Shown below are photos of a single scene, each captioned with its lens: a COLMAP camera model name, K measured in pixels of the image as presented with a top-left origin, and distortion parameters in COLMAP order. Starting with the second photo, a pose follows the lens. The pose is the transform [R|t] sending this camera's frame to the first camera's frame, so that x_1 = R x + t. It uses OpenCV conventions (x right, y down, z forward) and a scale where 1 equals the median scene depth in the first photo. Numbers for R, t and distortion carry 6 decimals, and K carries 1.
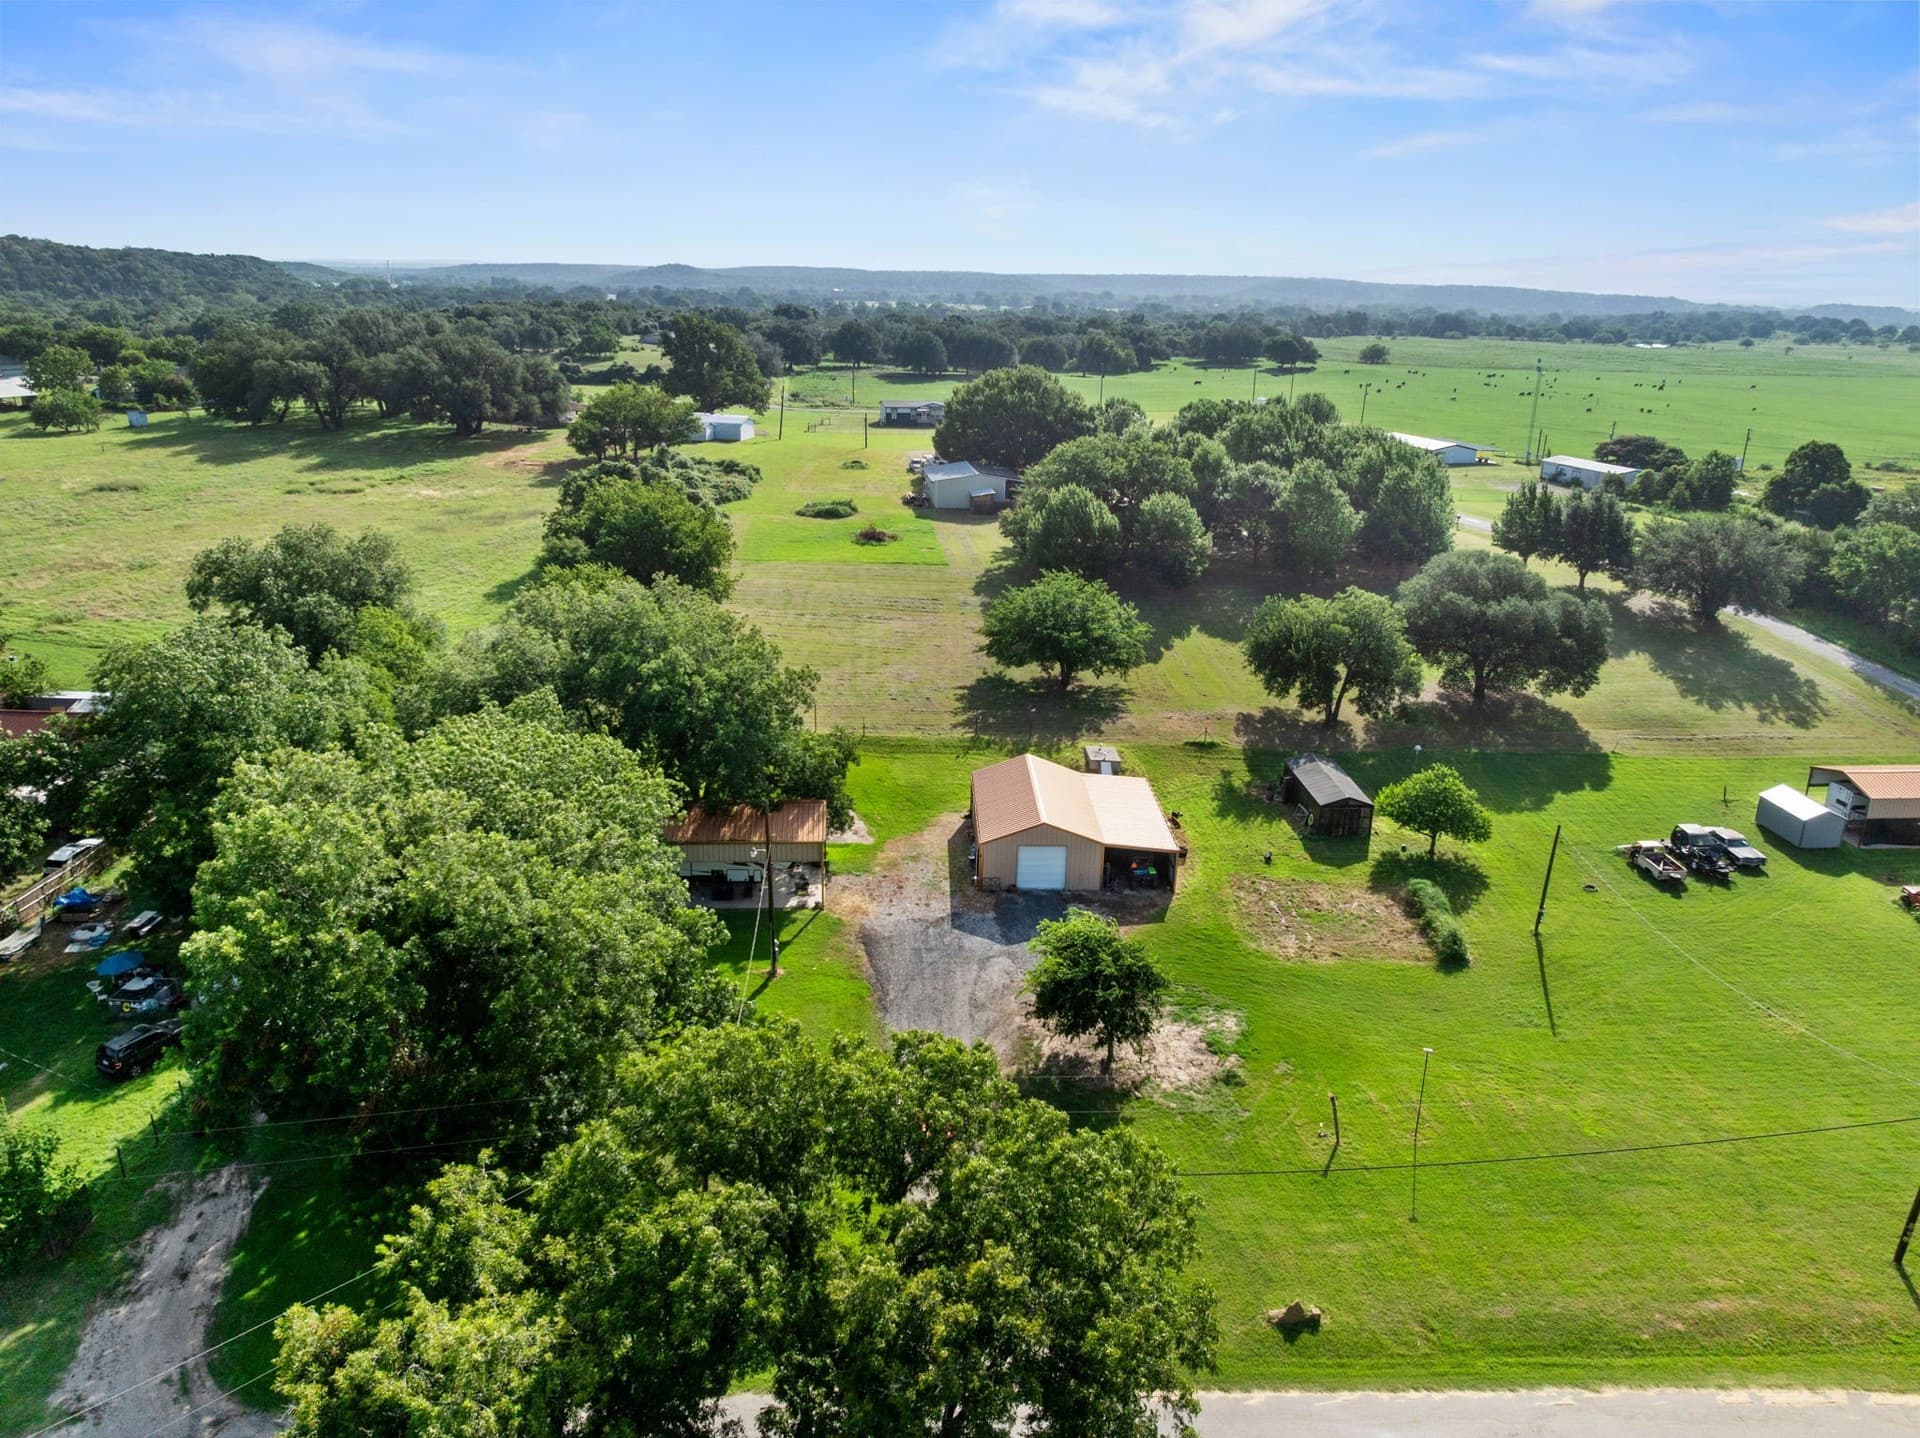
lens RADIAL K [[1347.4, 0, 967.9], [0, 1347.4, 717.0], [0, 0, 1]] dist [-0.036433, 0.000938]
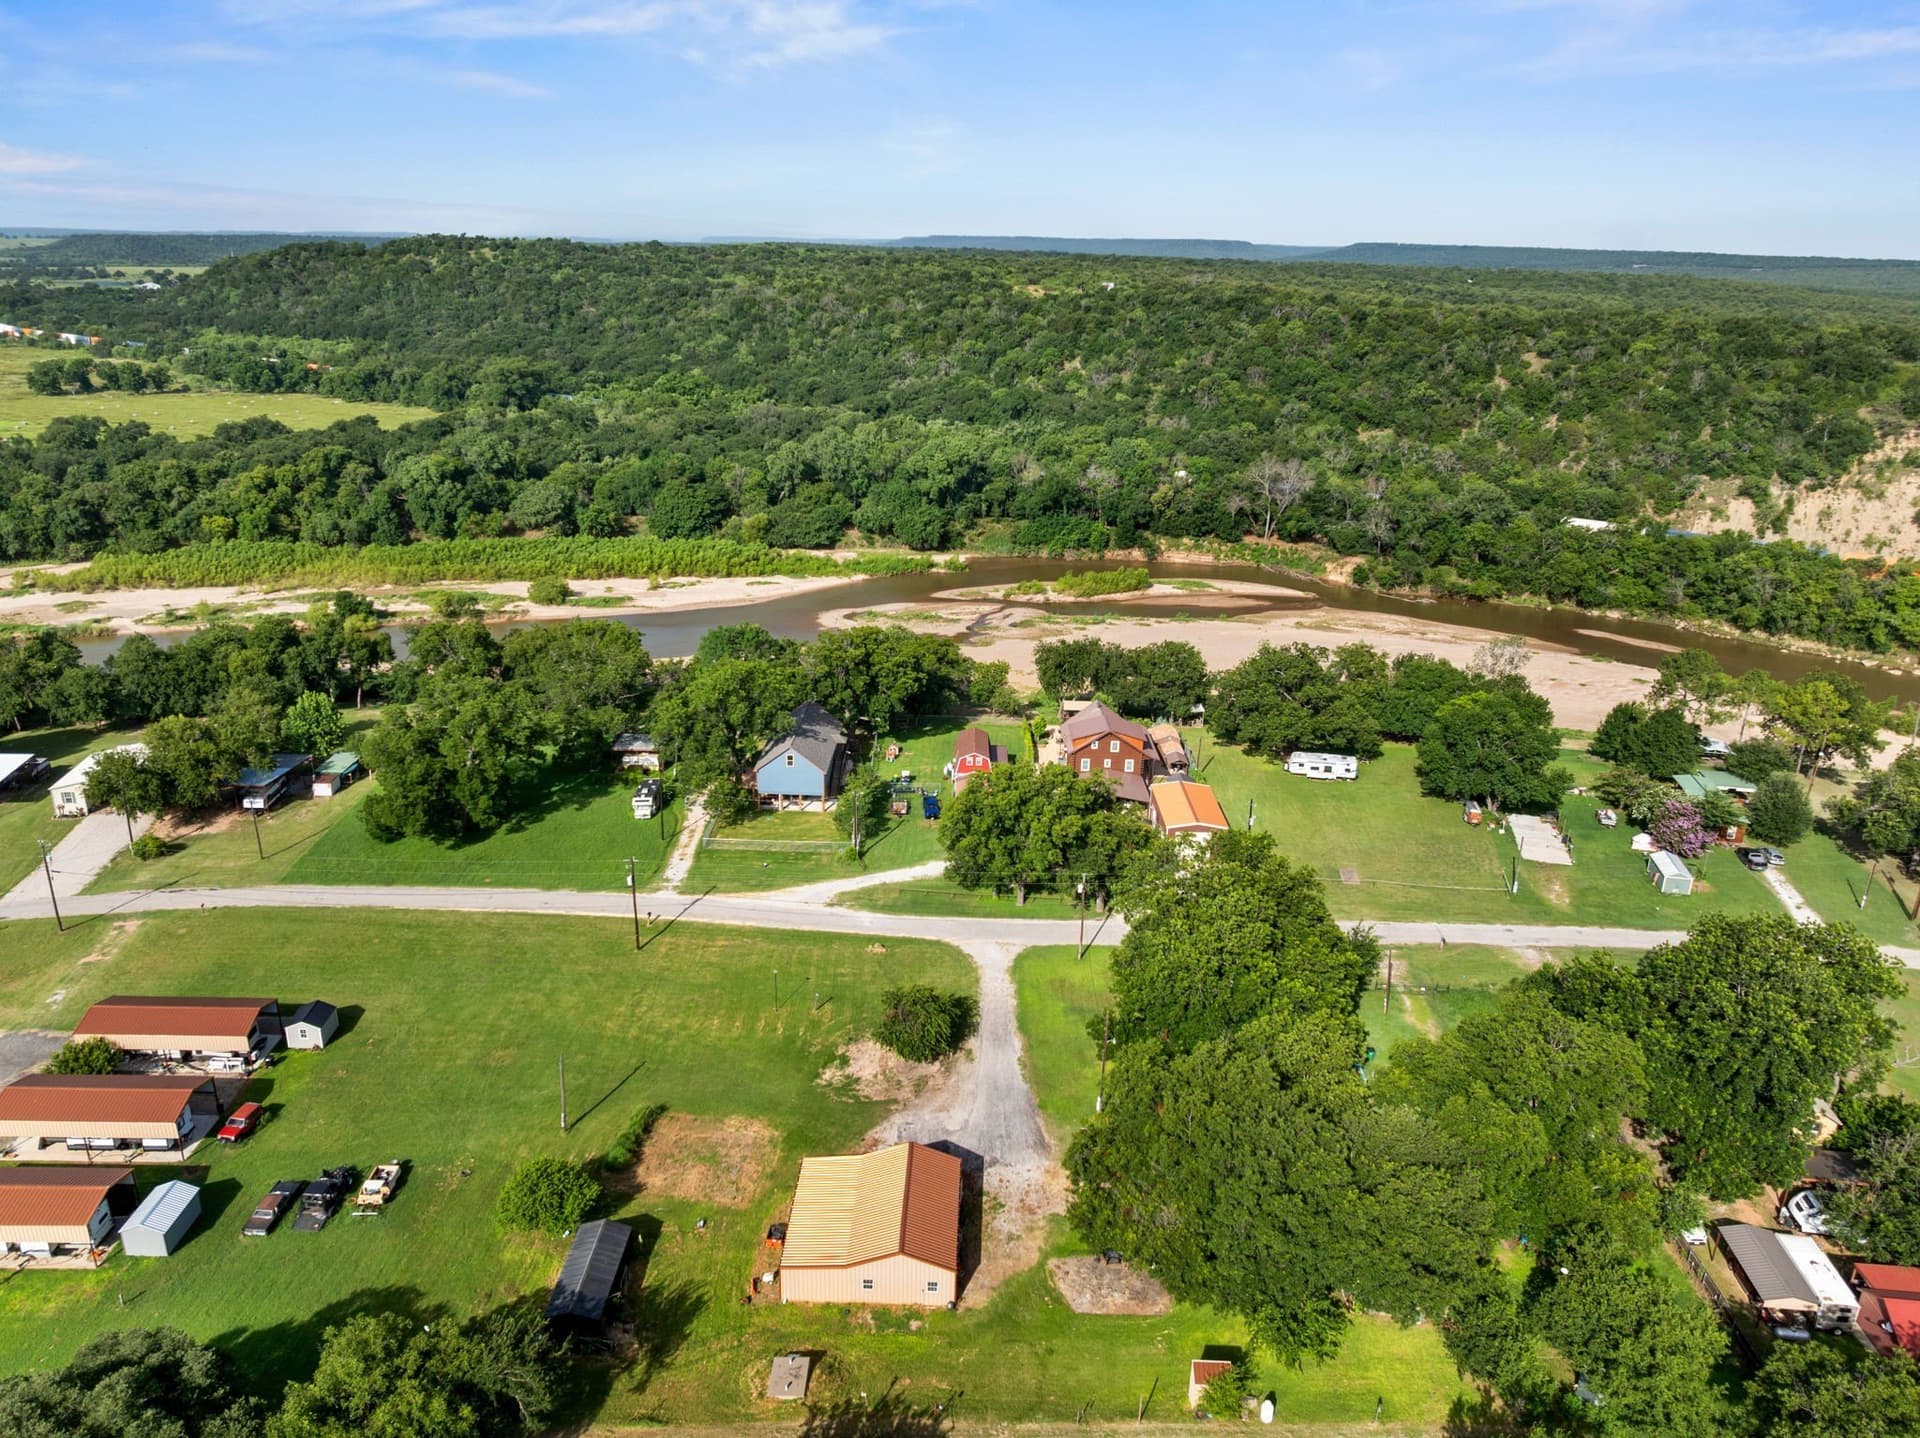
lens RADIAL K [[1347.4, 0, 967.9], [0, 1347.4, 717.0], [0, 0, 1]] dist [-0.036433, 0.000938]
pose [[-0.996858, -0.063592, 0.047219, -0.018394], [-0.022458, 0.798616, 0.601422, -0.608994], [-0.075955, 0.598472, -0.797535, 1.065182]]
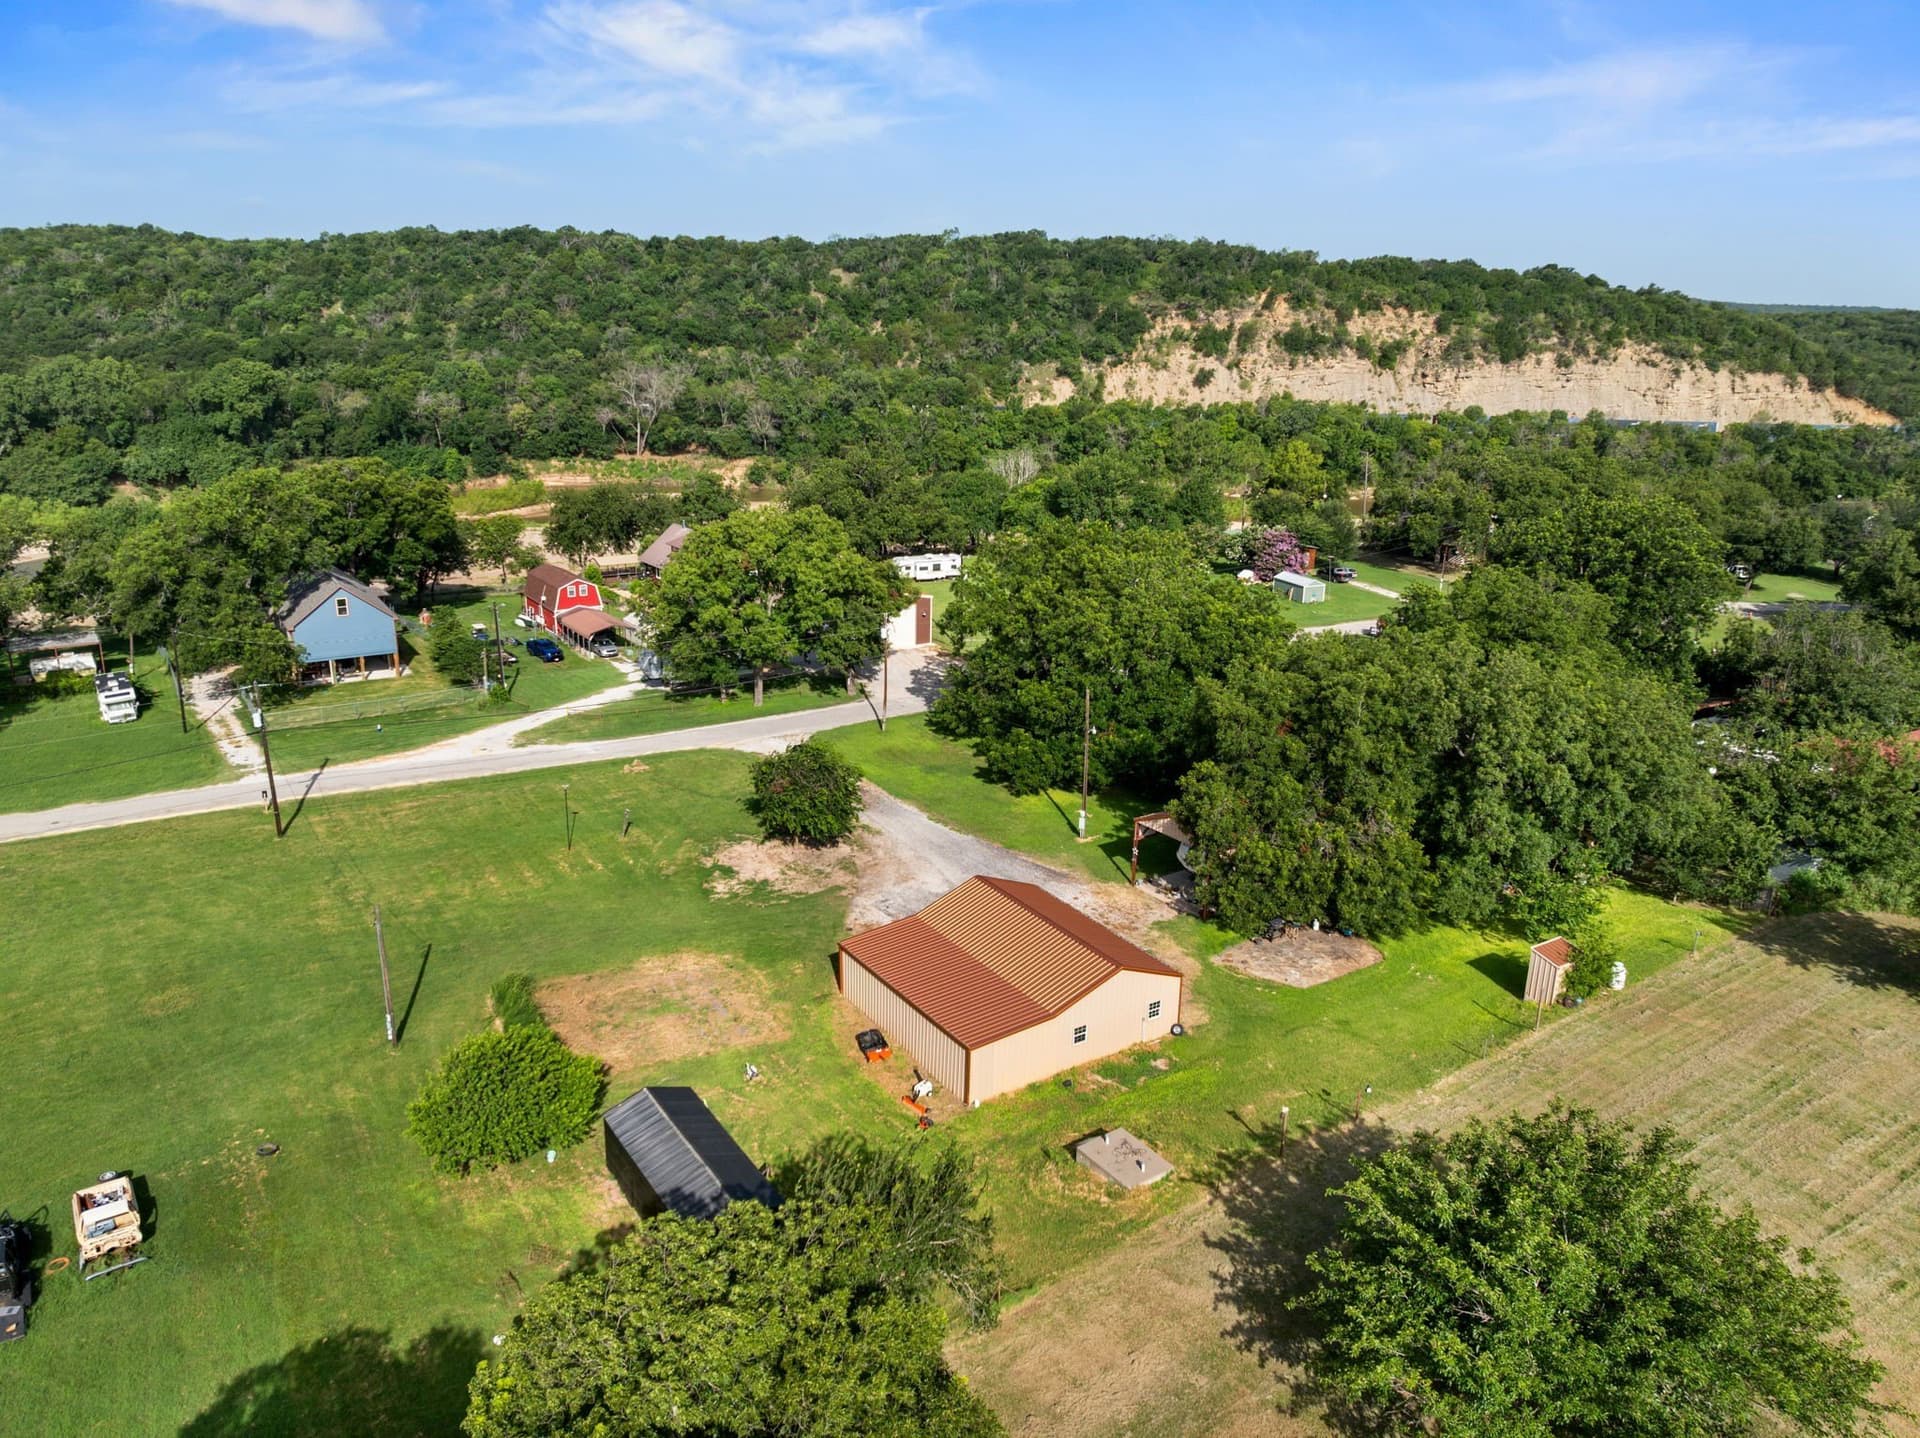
lens RADIAL K [[1347.4, 0, 967.9], [0, 1347.4, 717.0], [0, 0, 1]] dist [-0.036433, 0.000938]
pose [[-0.861695, 0.113351, -0.494605, 0.294212], [-0.187196, 0.834967, 0.517483, -0.281042], [0.471636, 0.538500, -0.698268, 0.937649]]
